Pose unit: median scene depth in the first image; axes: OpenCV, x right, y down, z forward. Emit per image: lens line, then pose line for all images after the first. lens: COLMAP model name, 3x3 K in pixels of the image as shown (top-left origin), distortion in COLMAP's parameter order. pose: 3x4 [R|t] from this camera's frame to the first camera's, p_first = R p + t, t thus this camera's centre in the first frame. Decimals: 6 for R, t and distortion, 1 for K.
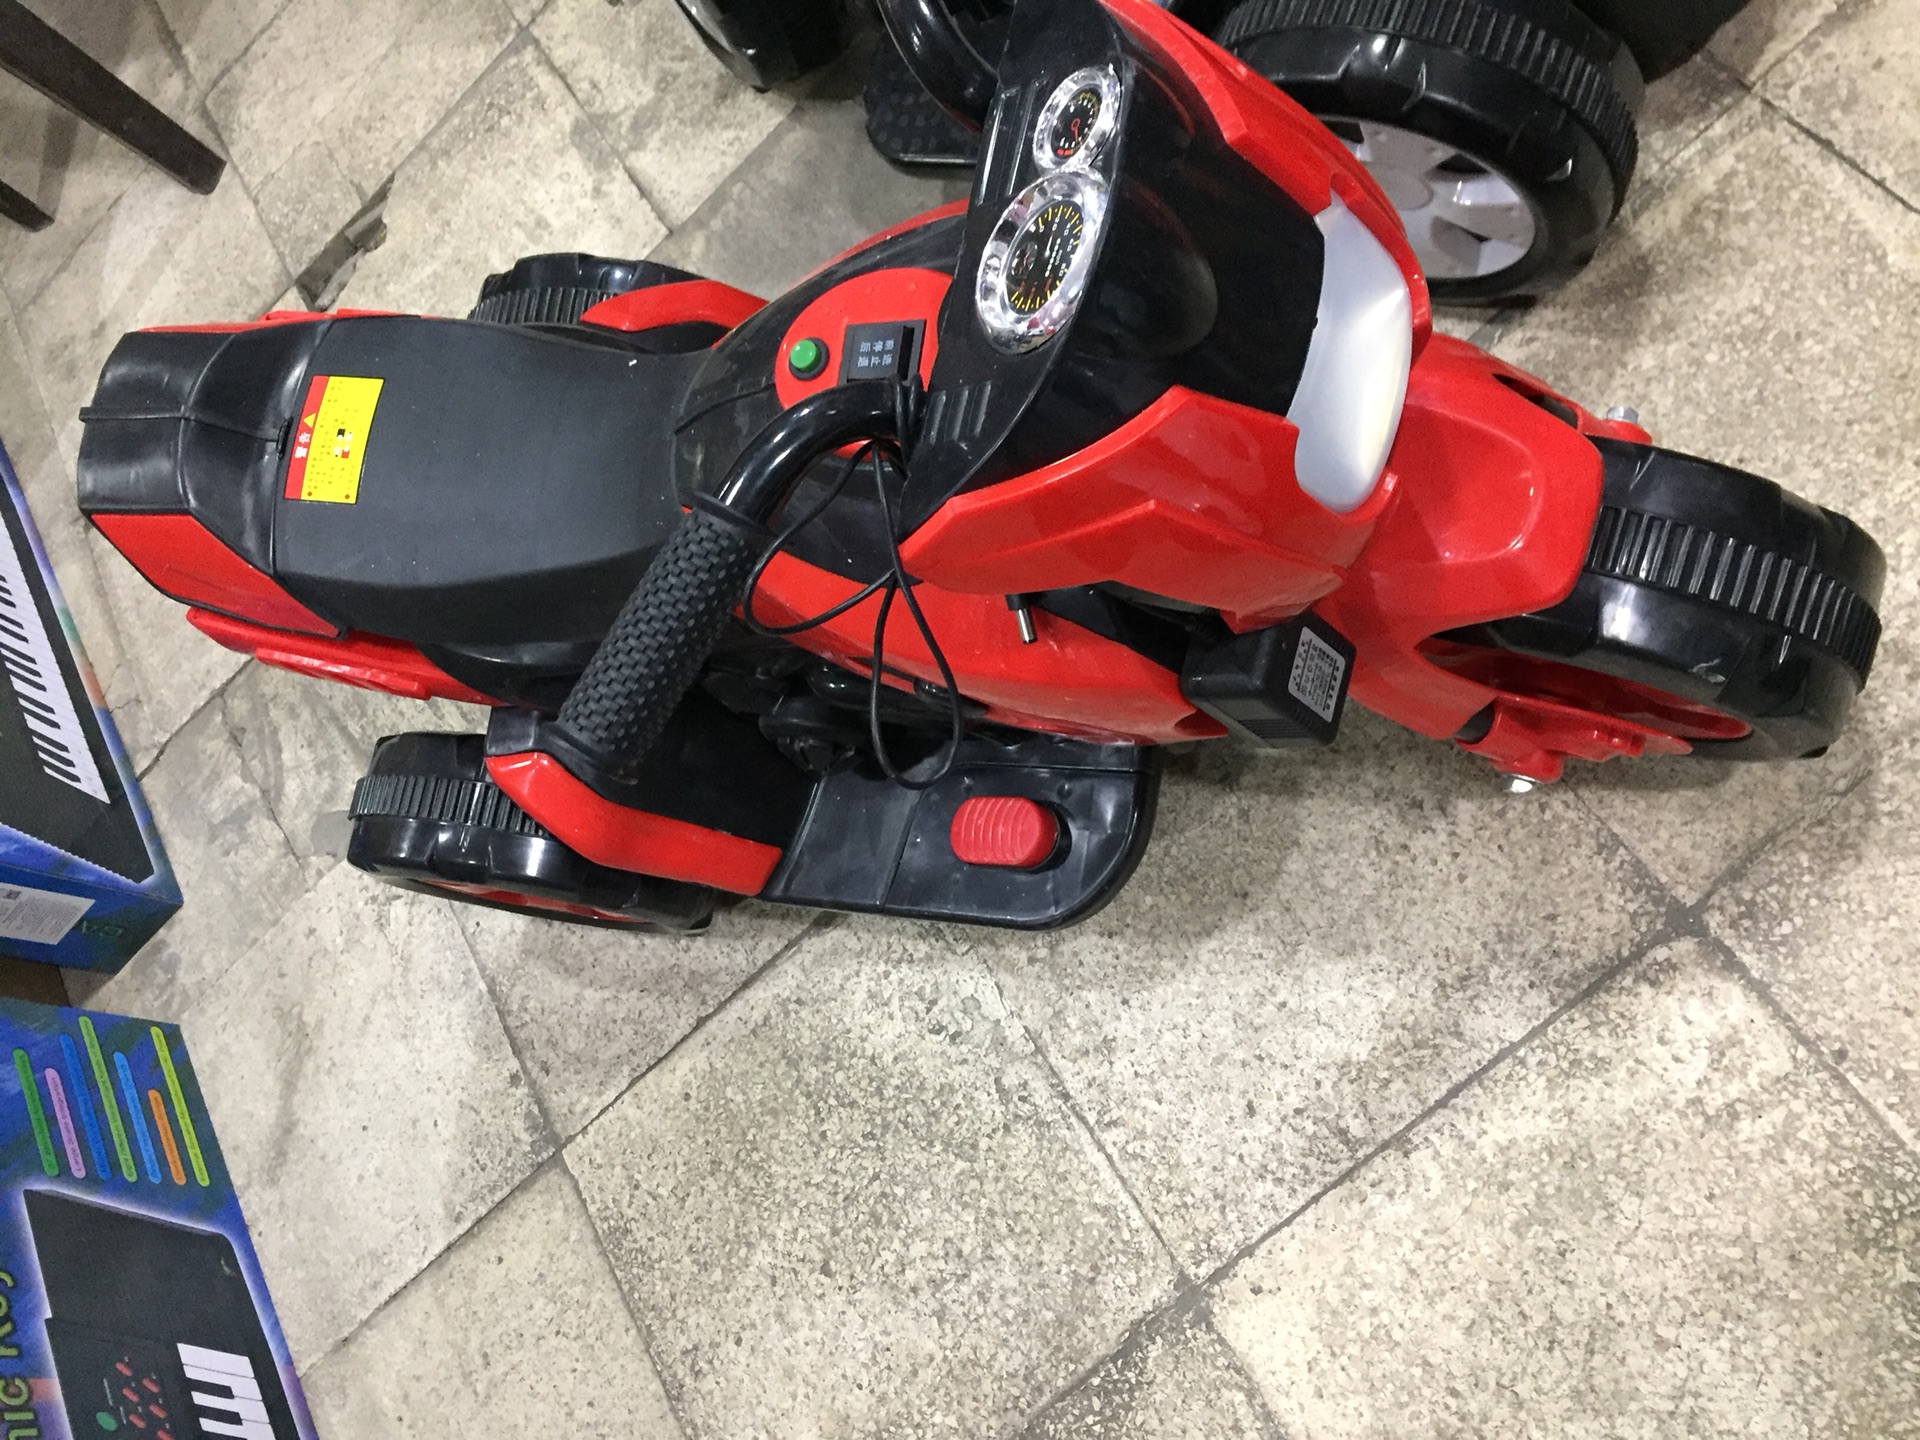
lens RADIAL K [[1642.1, 0, 949.7], [0, 1642.1, 718.4], [0, 0, 1]] dist [0.053793, -0.069800]
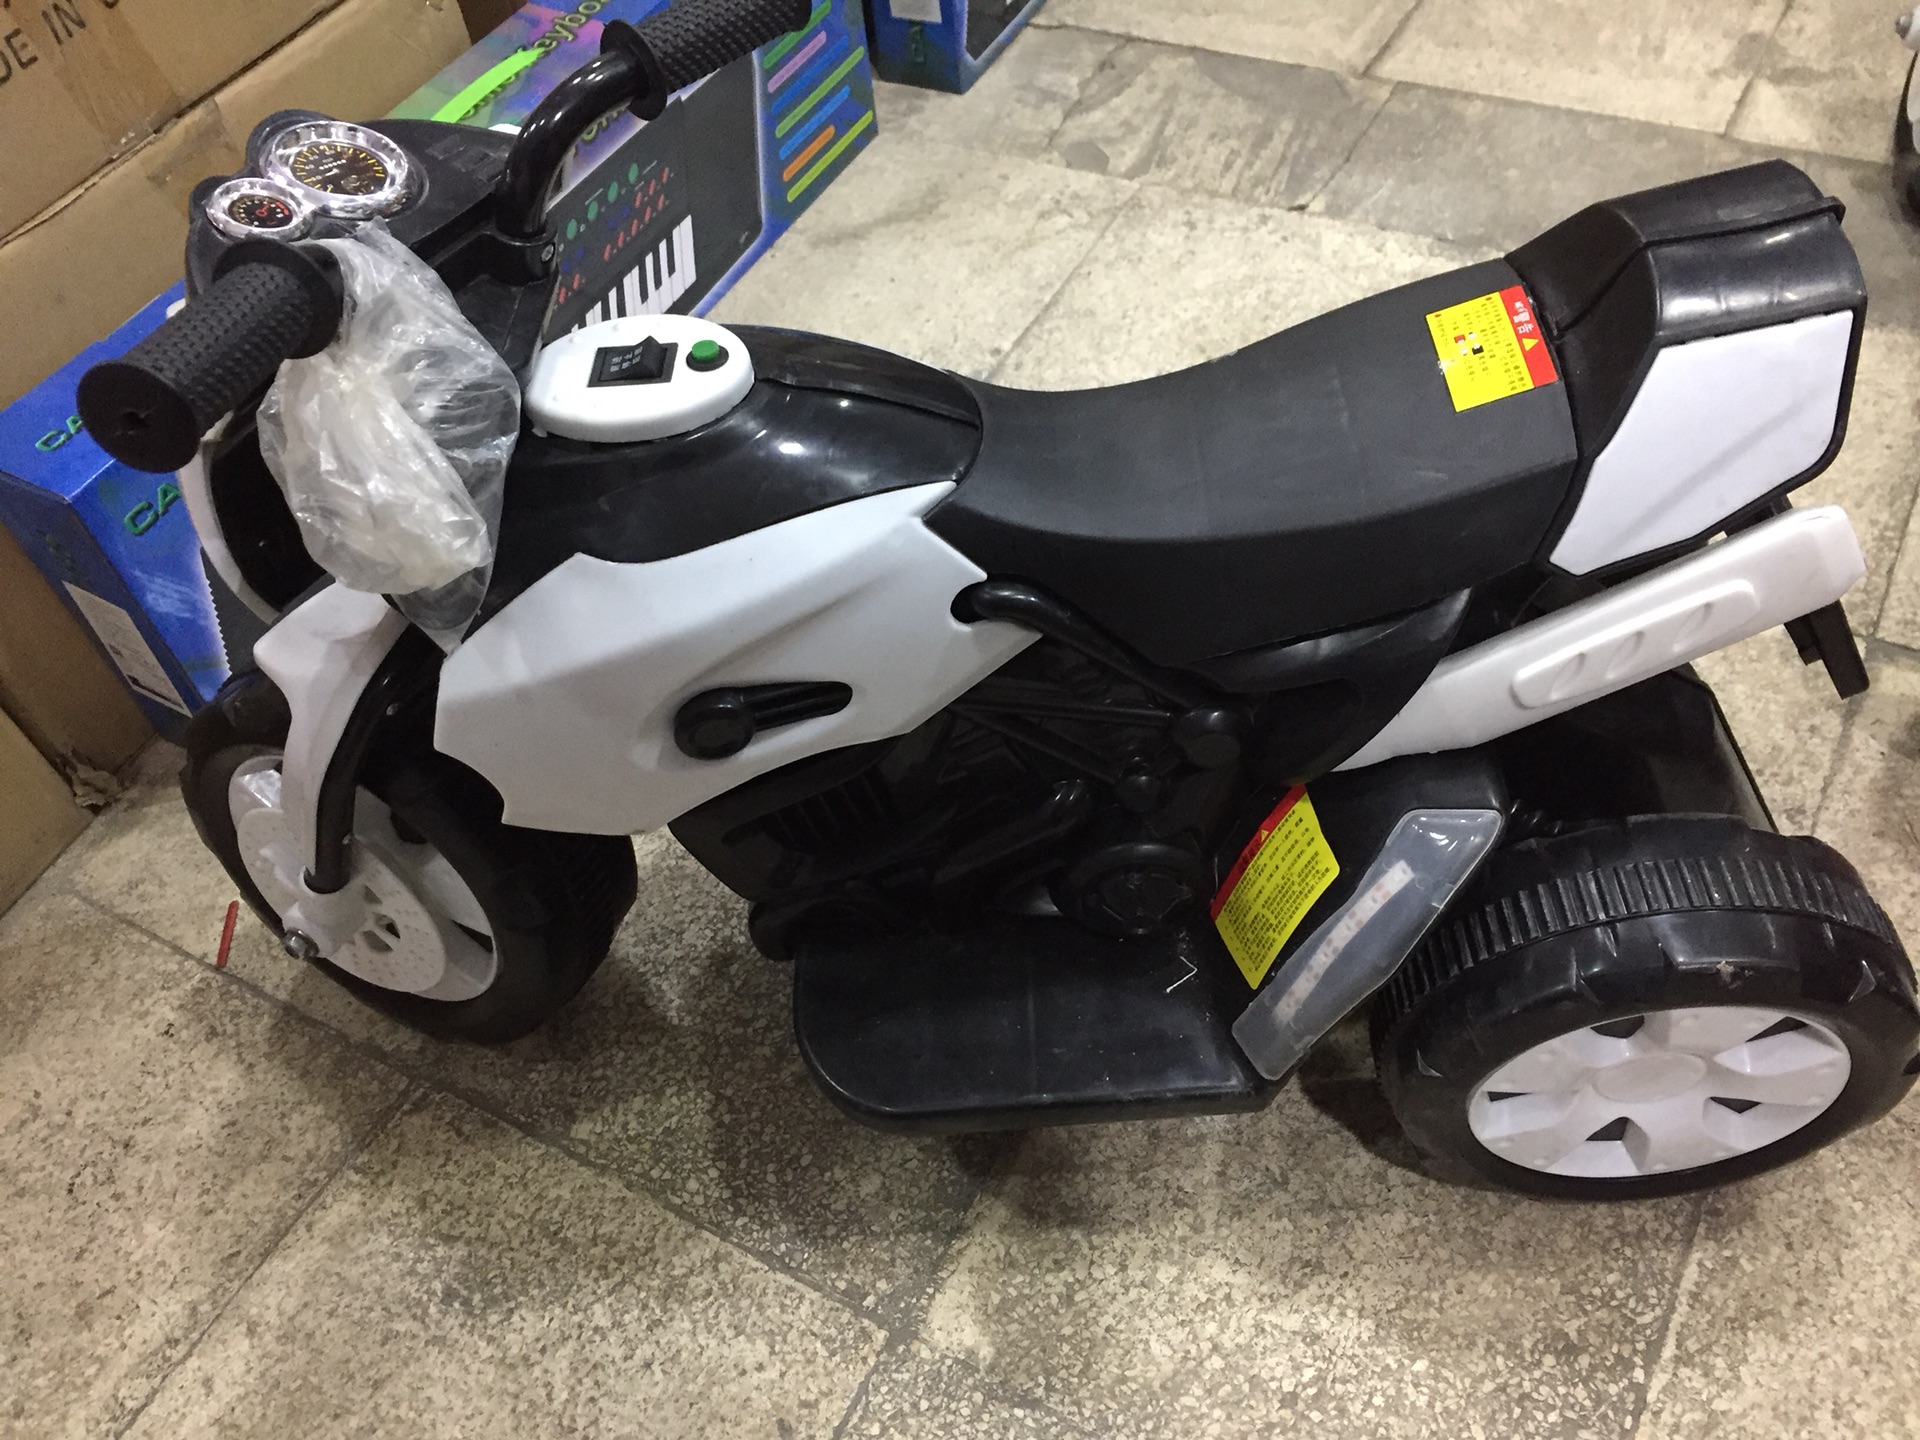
lens RADIAL K [[1642.1, 0, 961.9], [0, 1642.1, 712.5], [0, 0, 1]] dist [0.053793, -0.069800]
pose [[0.445628, 0.875772, -0.185577, 0.152527], [-0.880585, 0.466150, 0.085289, 0.245691], [0.161200, 0.125409, 0.978921, -0.096686]]
